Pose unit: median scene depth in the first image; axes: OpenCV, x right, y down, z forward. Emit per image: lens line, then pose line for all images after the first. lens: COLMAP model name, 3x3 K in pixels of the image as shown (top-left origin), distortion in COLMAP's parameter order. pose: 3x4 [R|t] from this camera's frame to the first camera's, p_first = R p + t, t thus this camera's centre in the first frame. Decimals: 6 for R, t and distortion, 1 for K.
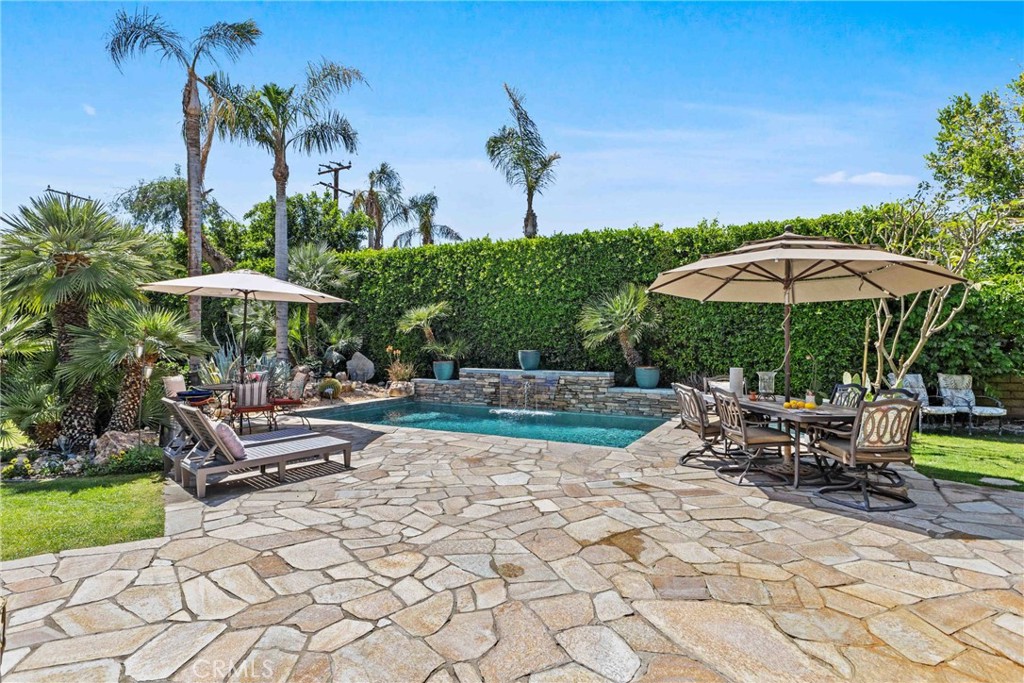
lens RADIAL K [[563.1, 0, 512.3], [0, 563.1, 341.1], [0, 0, 1]] dist [-0.003106, -0.001035]
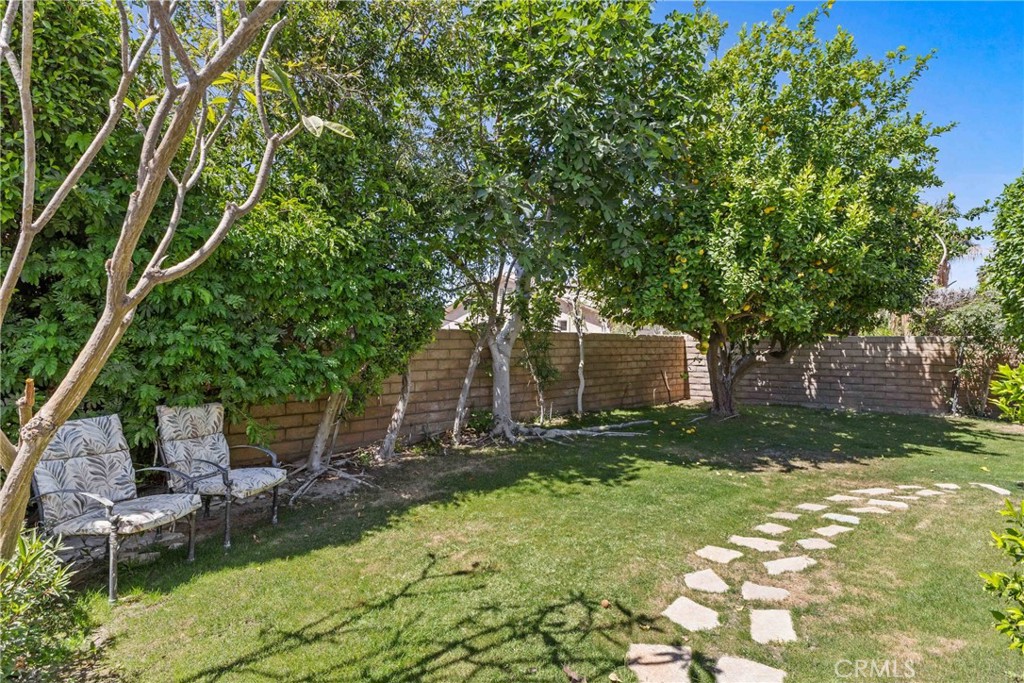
lens RADIAL K [[563.1, 0, 512.6], [0, 563.1, 340.8], [0, 0, 1]] dist [-0.003106, -0.001035]
pose [[0.334487, 0.006503, 0.942378, 0.460269], [-0.004392, 0.999976, -0.005342, 0.008908], [-0.942390, -0.002352, 0.334507, 0.623301]]
